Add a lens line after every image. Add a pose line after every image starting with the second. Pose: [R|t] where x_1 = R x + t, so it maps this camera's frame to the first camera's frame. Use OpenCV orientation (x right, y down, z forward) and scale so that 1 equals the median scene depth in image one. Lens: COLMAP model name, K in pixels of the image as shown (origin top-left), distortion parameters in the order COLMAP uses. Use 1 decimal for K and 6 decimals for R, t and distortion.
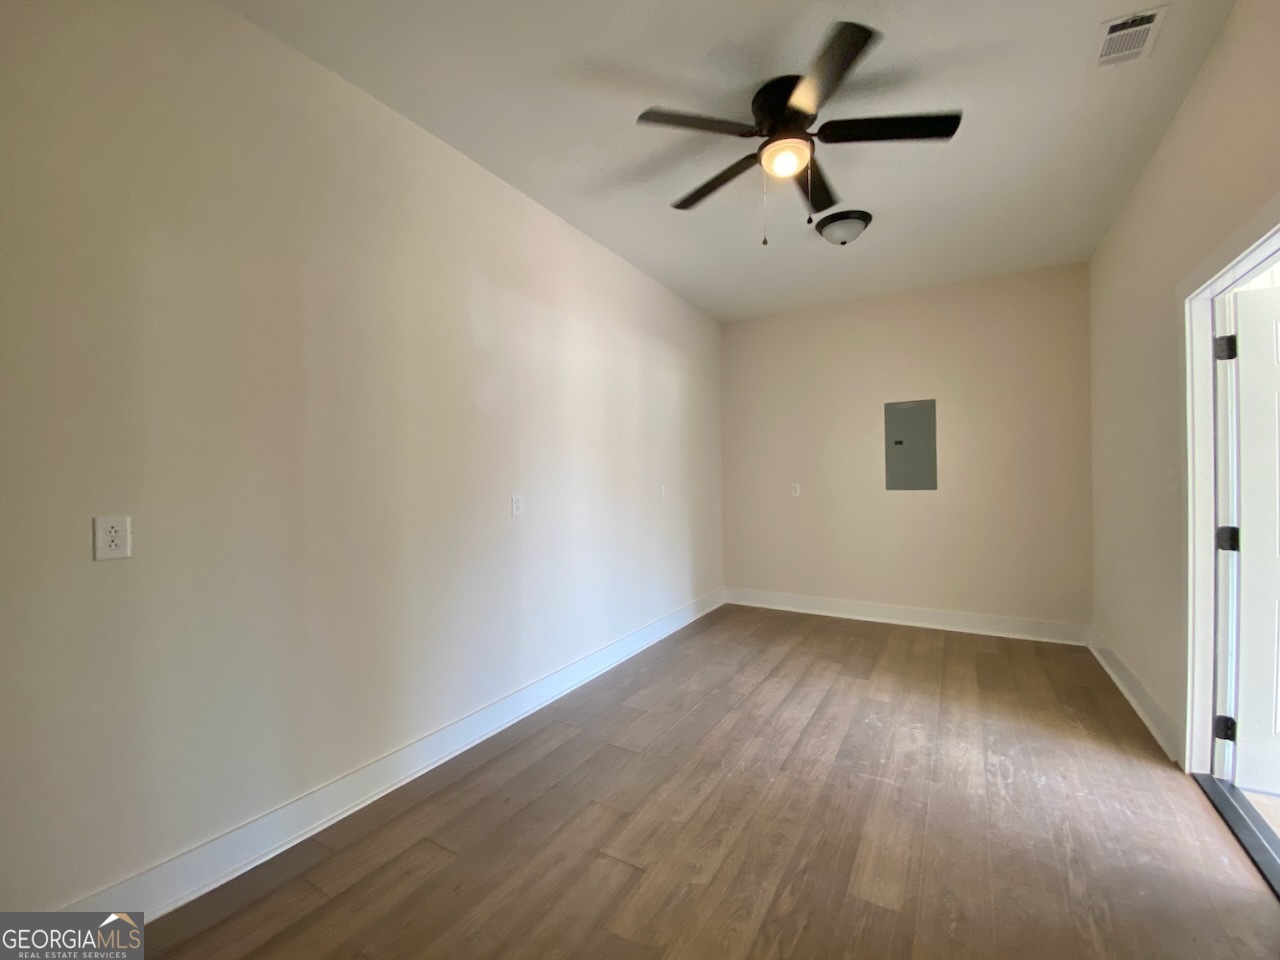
lens RADIAL K [[532.0, 0, 643.8], [0, 532.0, 476.2], [0, 0, 1]] dist [0.027905, -0.021742]
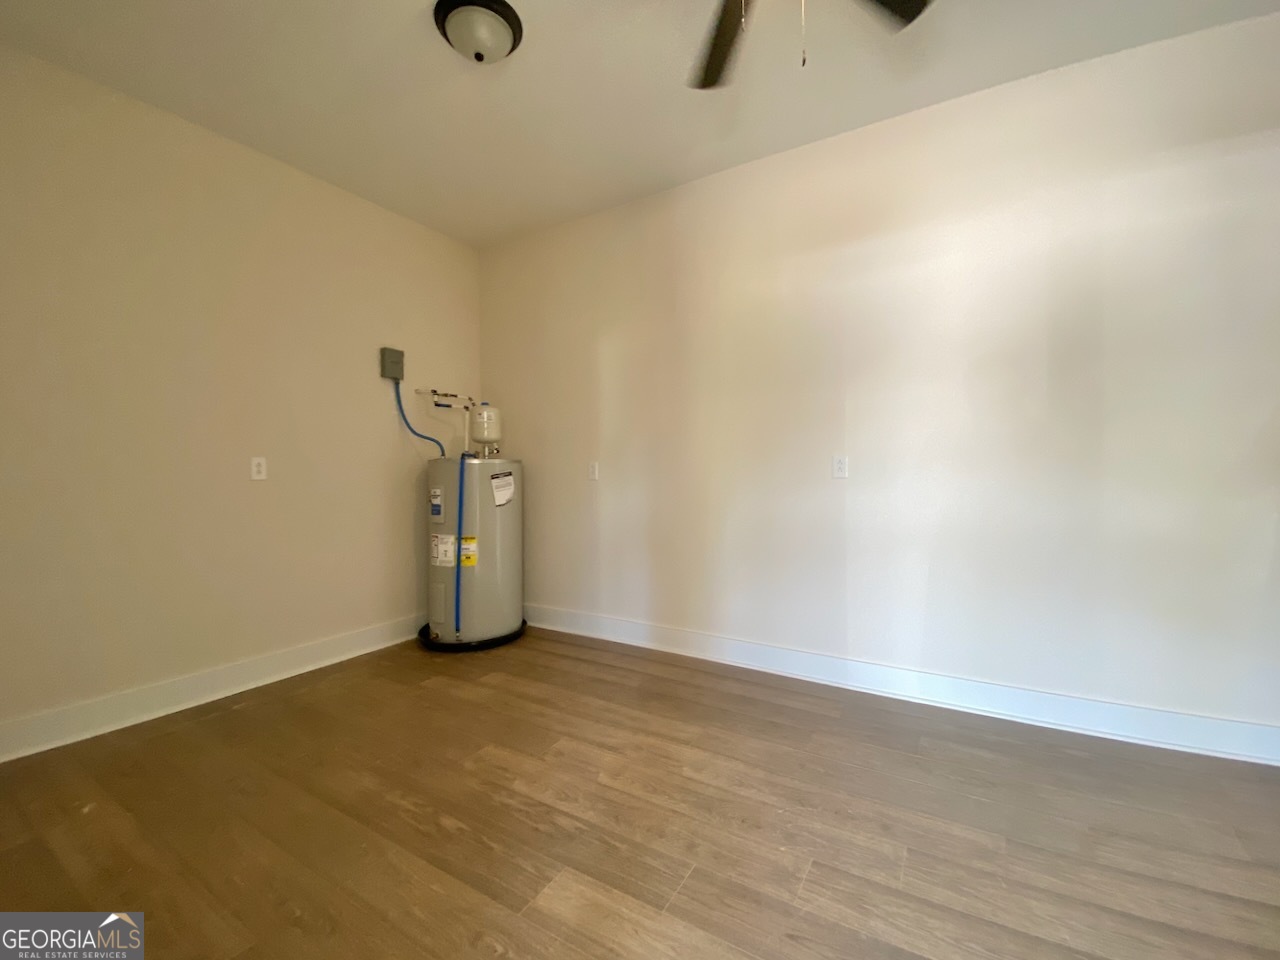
lens RADIAL K [[532.0, 0, 643.8], [0, 532.0, 476.2], [0, 0, 1]] dist [0.027905, -0.021742]
pose [[-0.001397, 0.016675, -0.999860, 1.148817], [0.003085, 0.999856, 0.016671, 0.085063], [0.999994, -0.003062, -0.001449, 1.014070]]
